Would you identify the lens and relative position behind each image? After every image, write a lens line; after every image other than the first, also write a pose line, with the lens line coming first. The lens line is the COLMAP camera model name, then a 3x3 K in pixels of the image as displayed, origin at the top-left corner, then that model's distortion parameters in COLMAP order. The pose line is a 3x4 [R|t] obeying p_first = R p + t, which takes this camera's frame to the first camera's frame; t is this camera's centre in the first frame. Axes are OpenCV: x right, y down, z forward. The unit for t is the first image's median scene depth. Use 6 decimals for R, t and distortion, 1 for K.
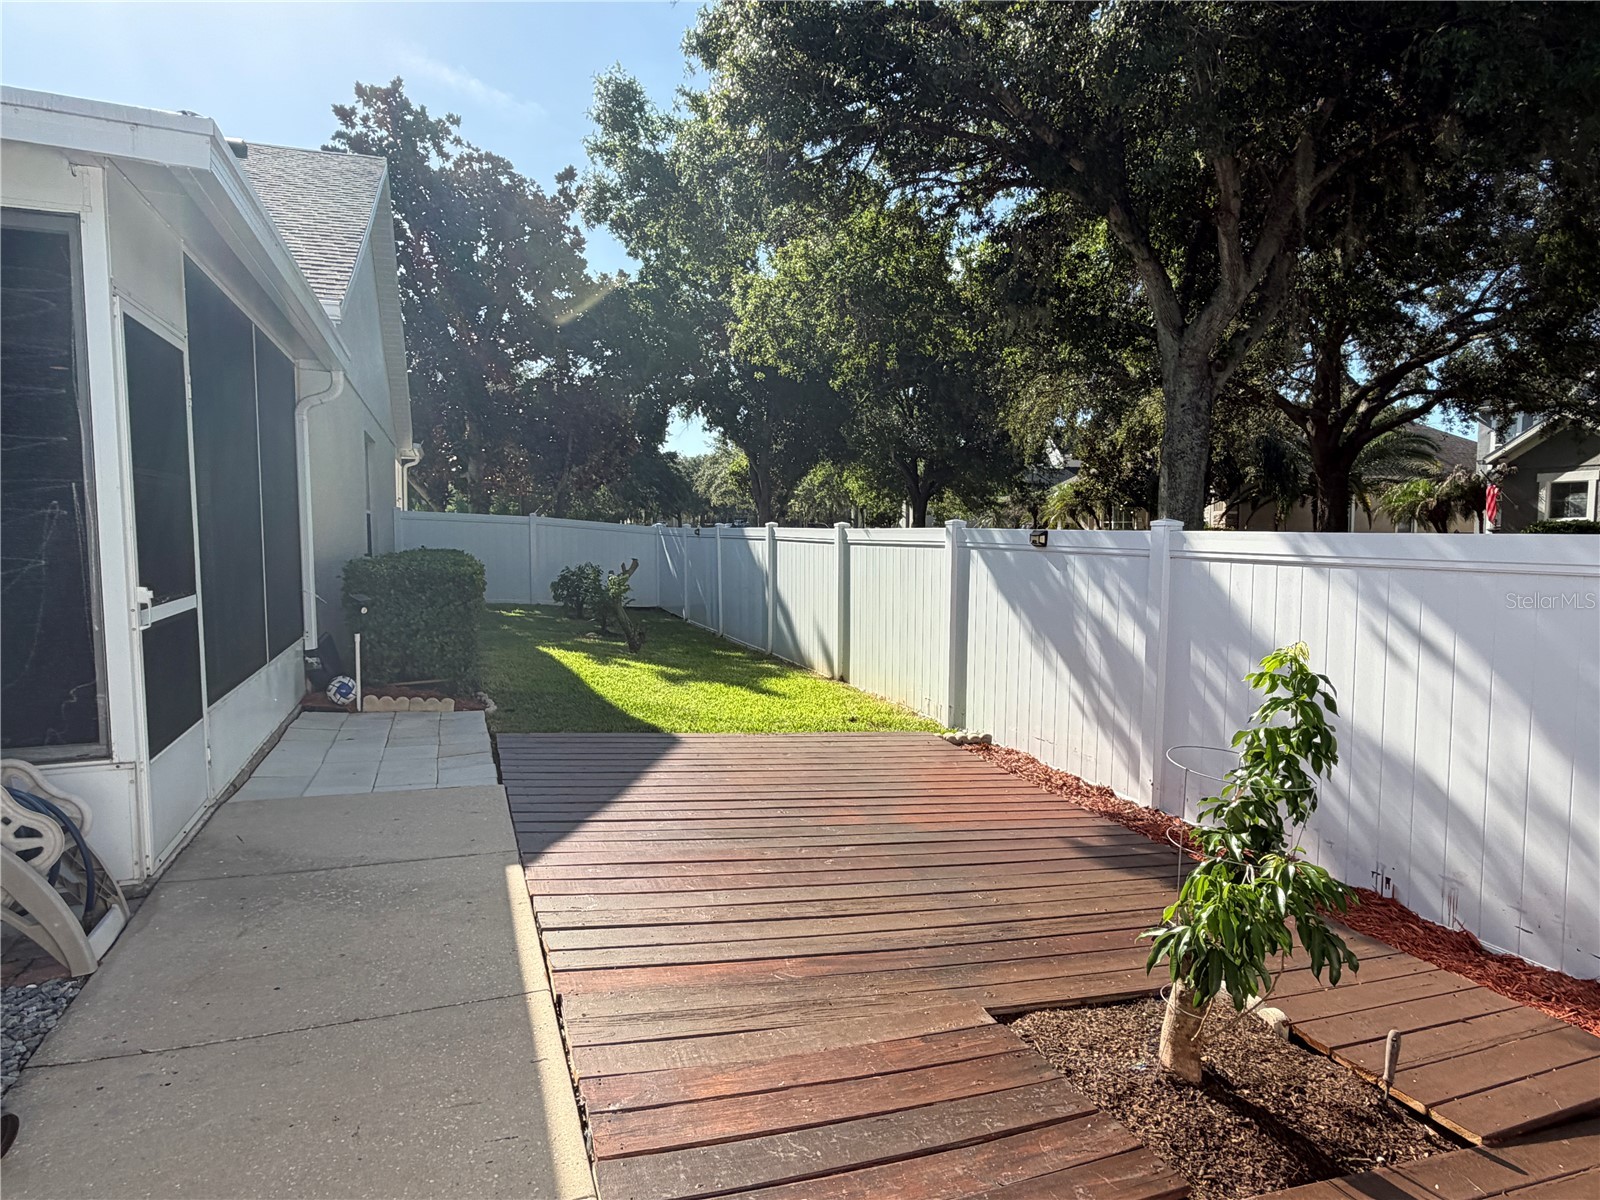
lens RADIAL K [[937.3, 0, 800.8], [0, 937.3, 594.7], [0, 0, 1]] dist [0.001250, 0.000099]
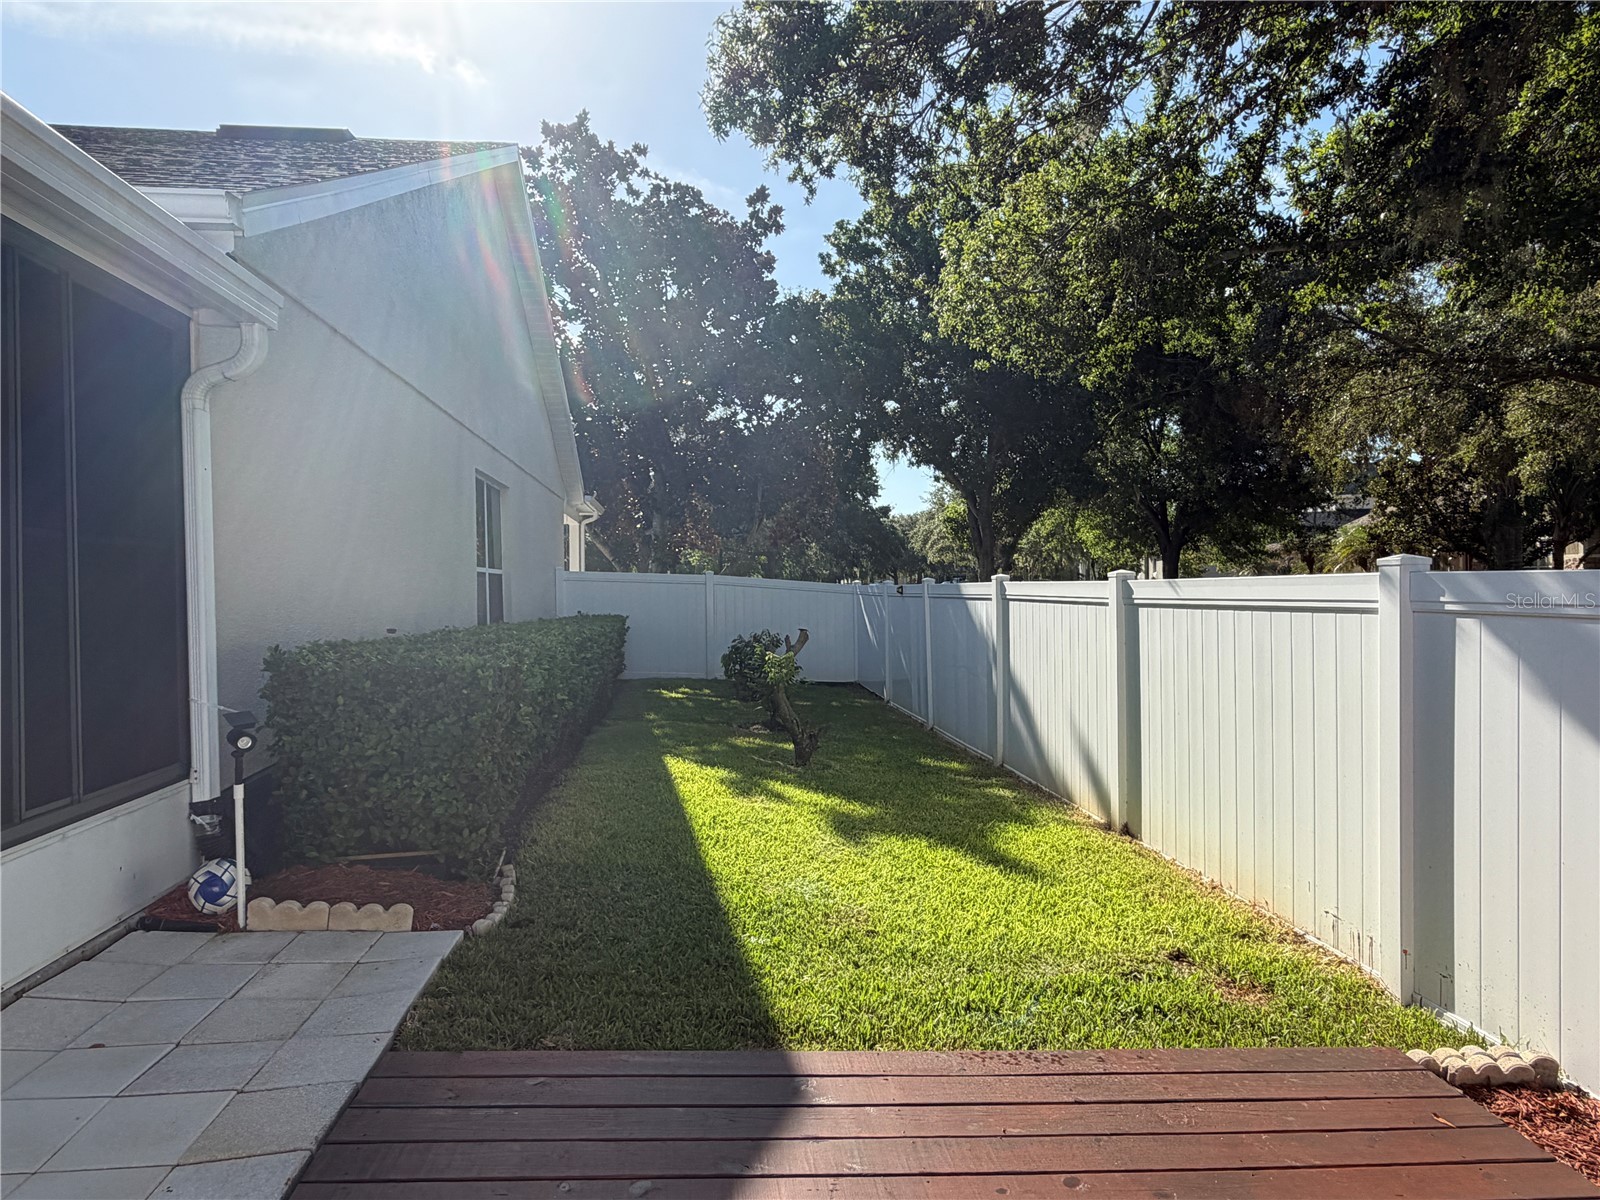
lens RADIAL K [[937.3, 0, 811.1], [0, 937.3, 593.5], [0, 0, 1]] dist [0.001250, 0.000099]
pose [[0.975570, -0.013821, -0.219254, -0.009397], [-0.000260, 0.997946, -0.064067, -0.010859], [0.219689, 0.062559, 0.973562, 0.171792]]
